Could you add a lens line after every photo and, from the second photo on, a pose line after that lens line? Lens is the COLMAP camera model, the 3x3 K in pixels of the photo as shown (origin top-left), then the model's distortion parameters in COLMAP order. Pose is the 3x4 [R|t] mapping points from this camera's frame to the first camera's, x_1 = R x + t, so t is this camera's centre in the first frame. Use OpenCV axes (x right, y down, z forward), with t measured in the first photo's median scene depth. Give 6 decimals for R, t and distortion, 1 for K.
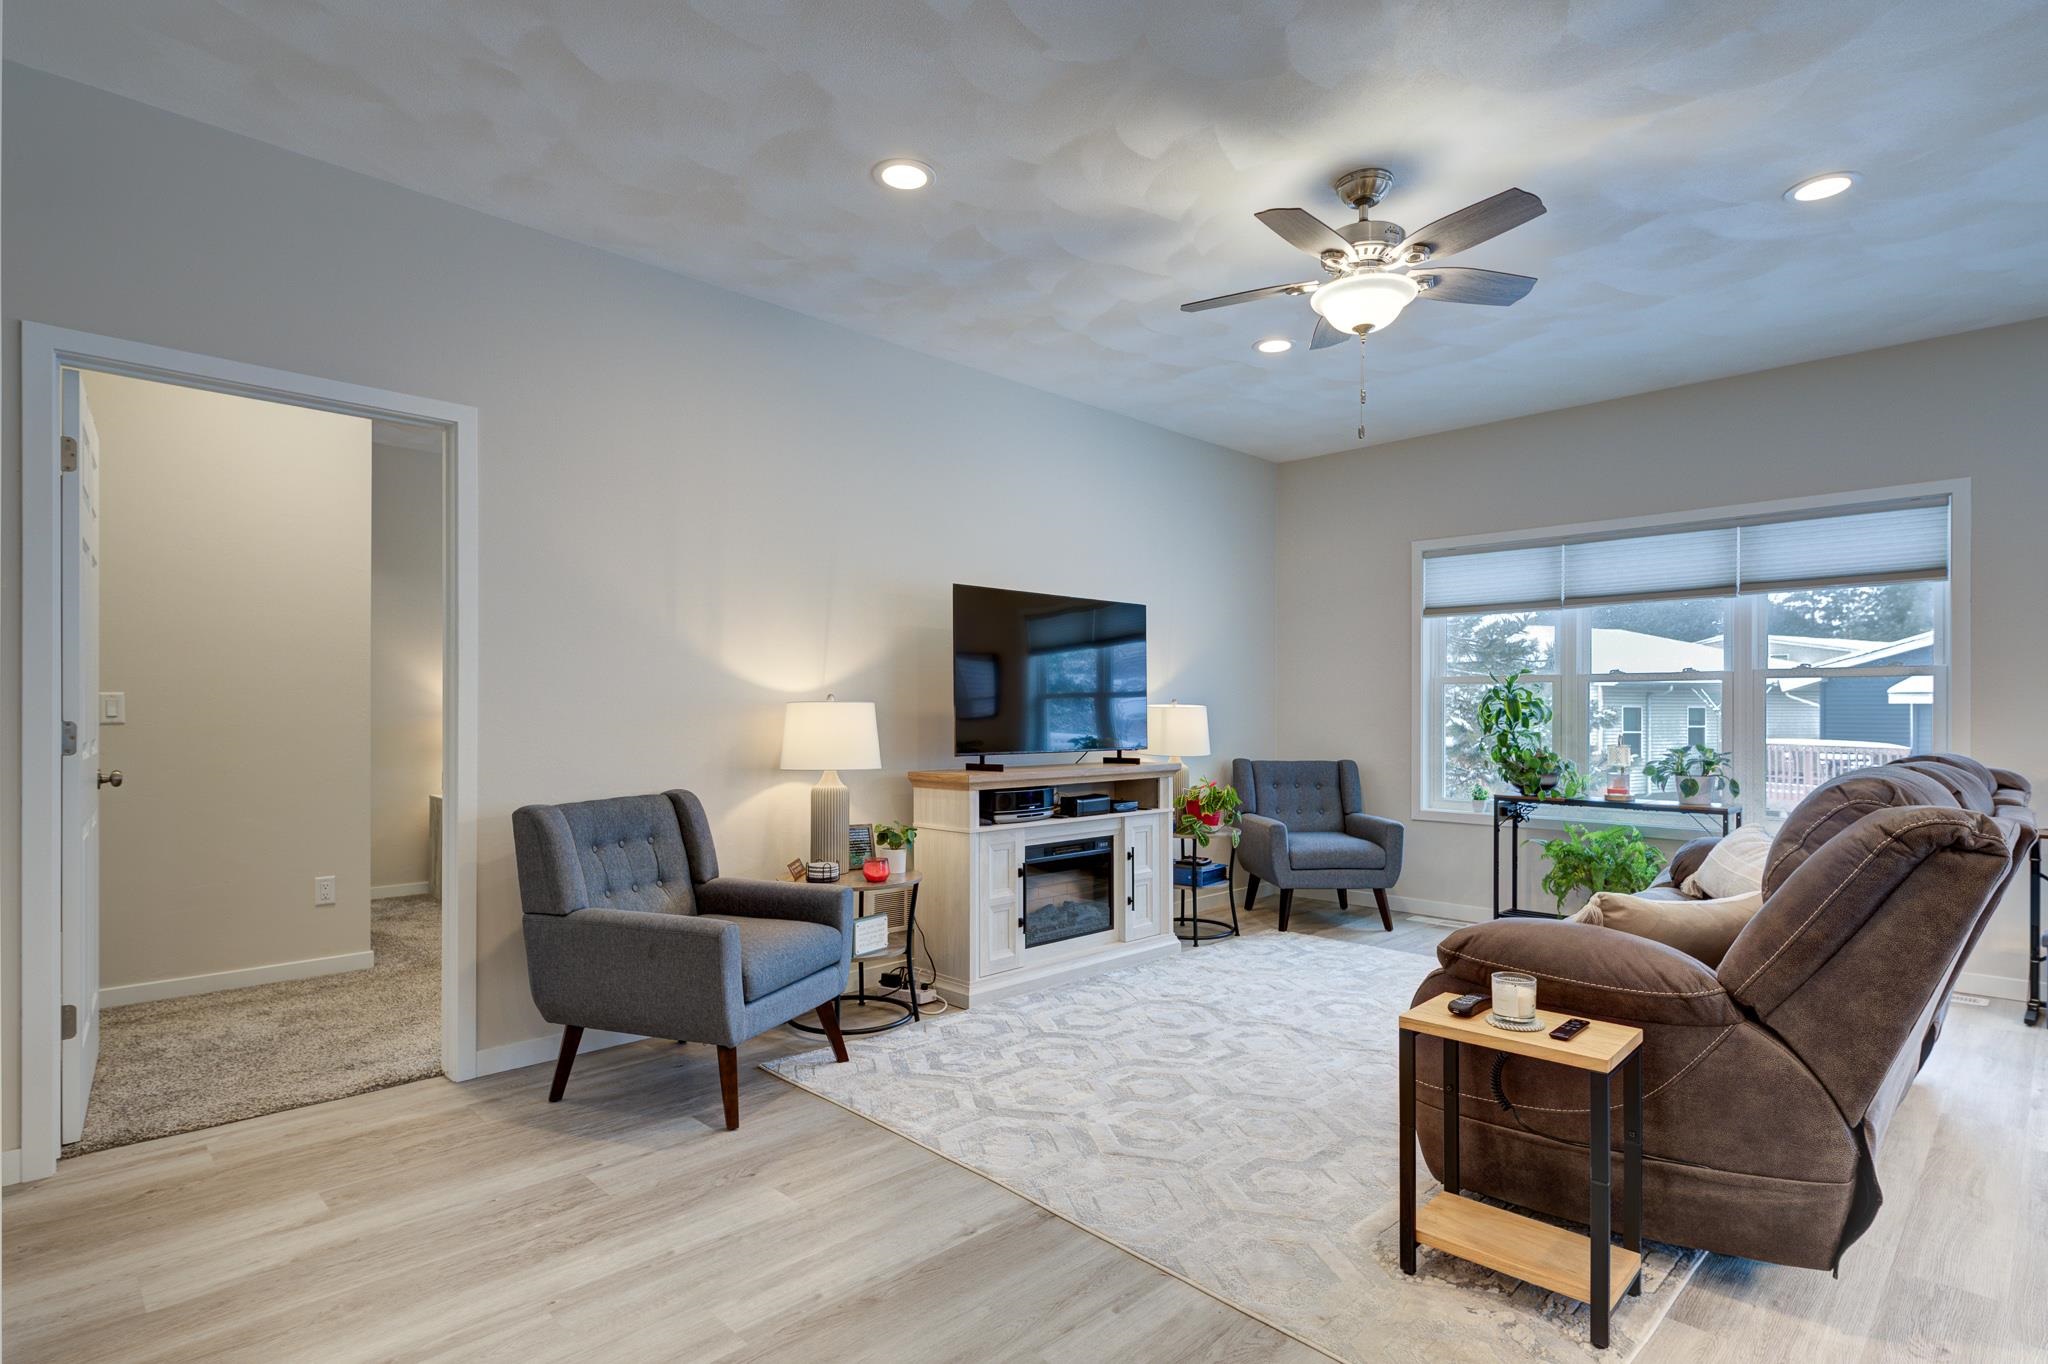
lens RADIAL K [[1091.5, 0, 1024.0], [0, 1091.5, 682.0], [0, 0, 1]] dist [0.005418, 0.000347]
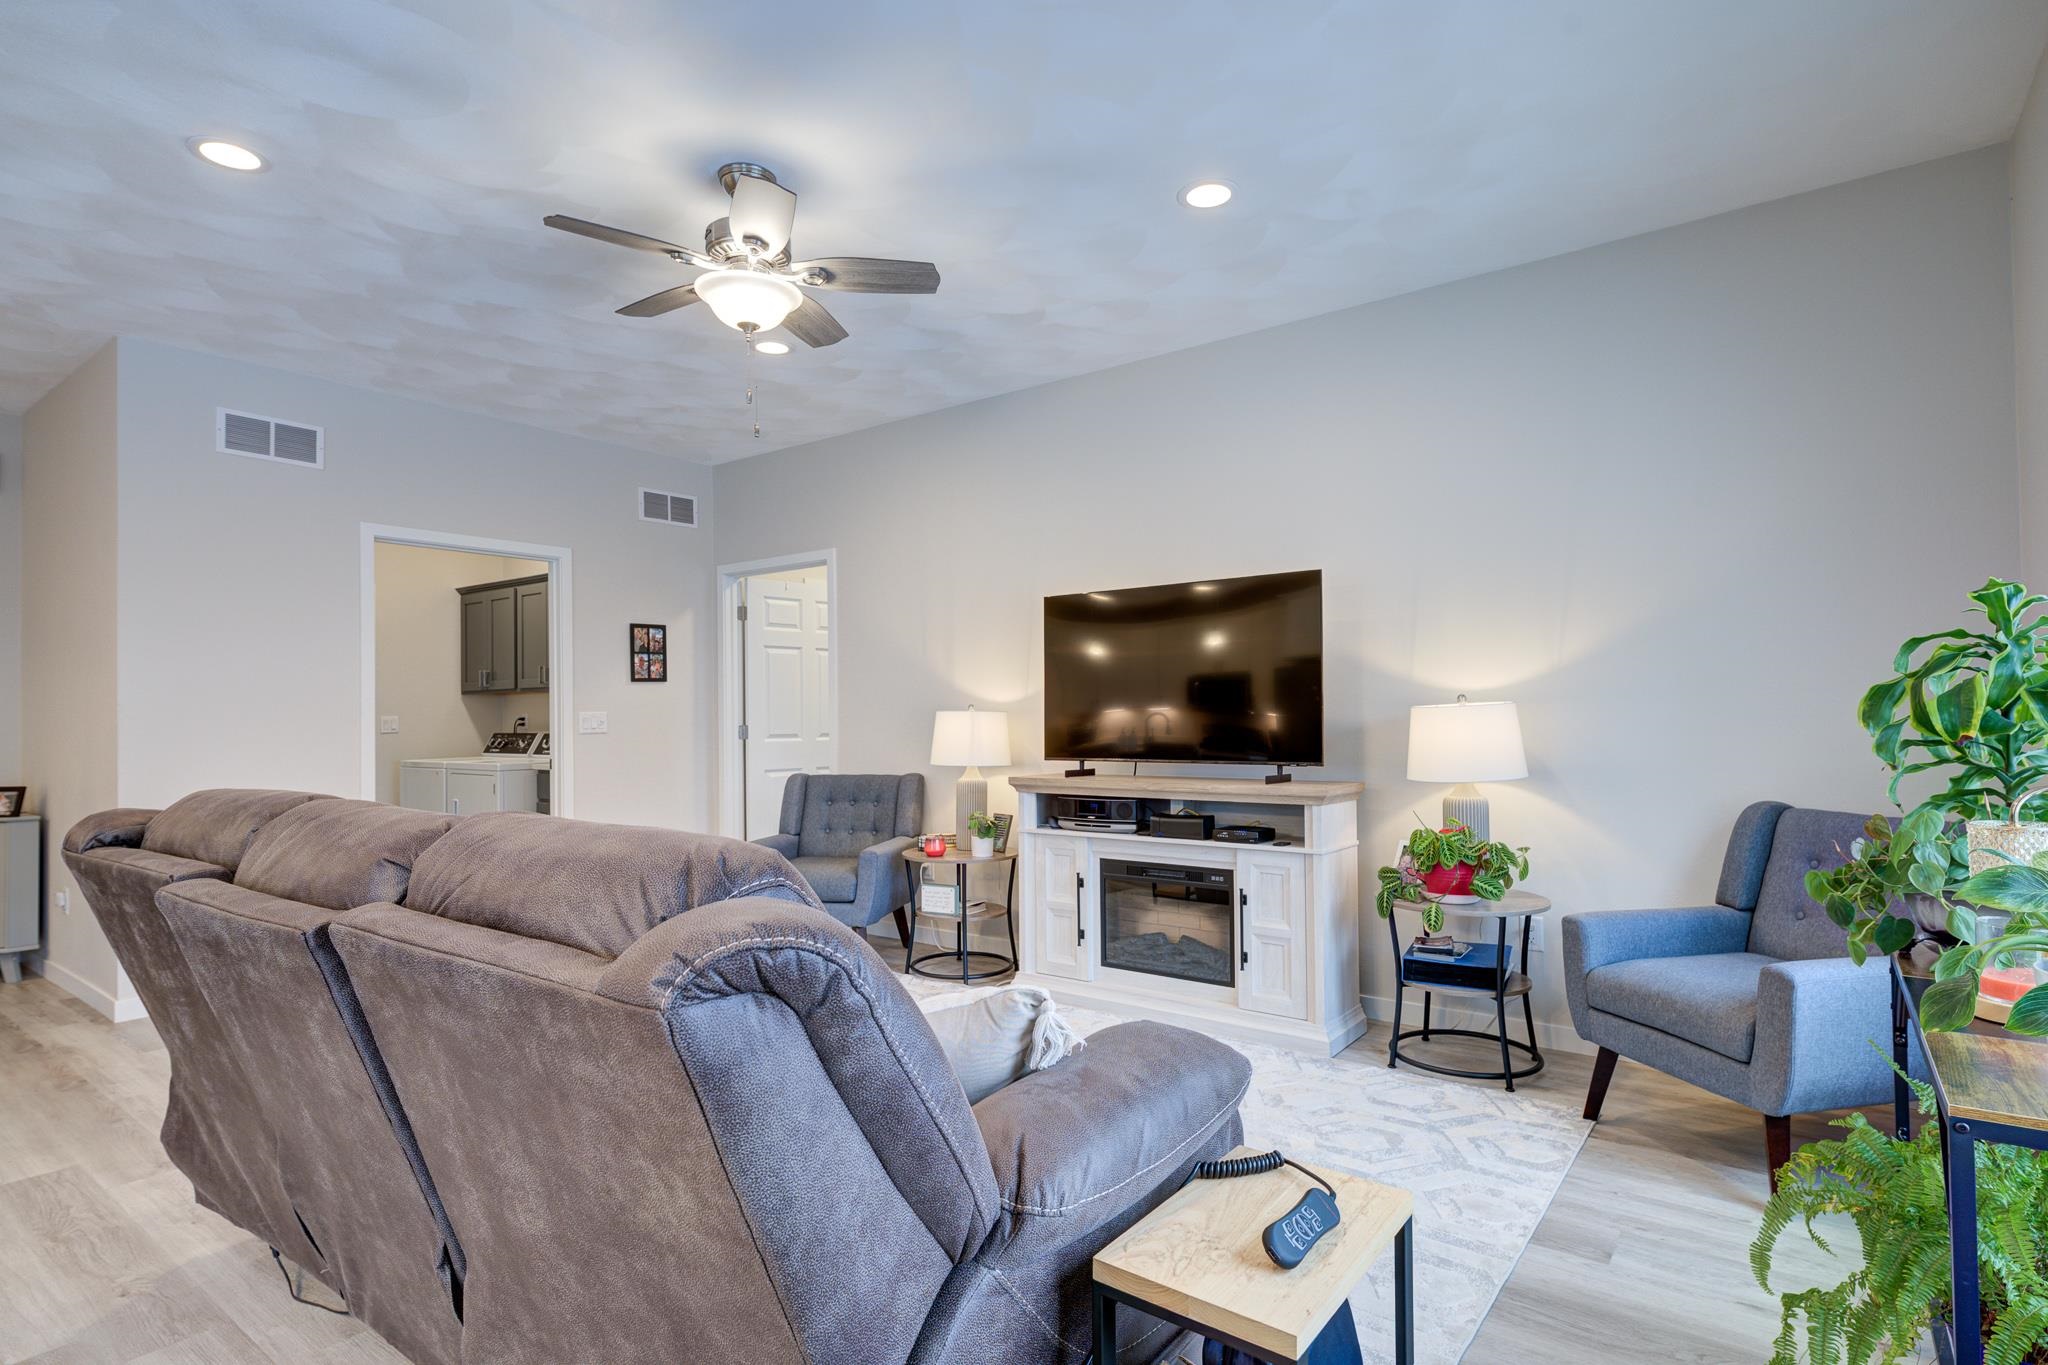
lens RADIAL K [[1091.5, 0, 1024.0], [0, 1091.5, 682.5], [0, 0, 1]] dist [0.005418, 0.000347]
pose [[0.098878, -0.030457, -0.994633, 0.951839], [0.034614, 0.999032, -0.027151, 0.020804], [0.994497, -0.031744, 0.099836, 0.846720]]
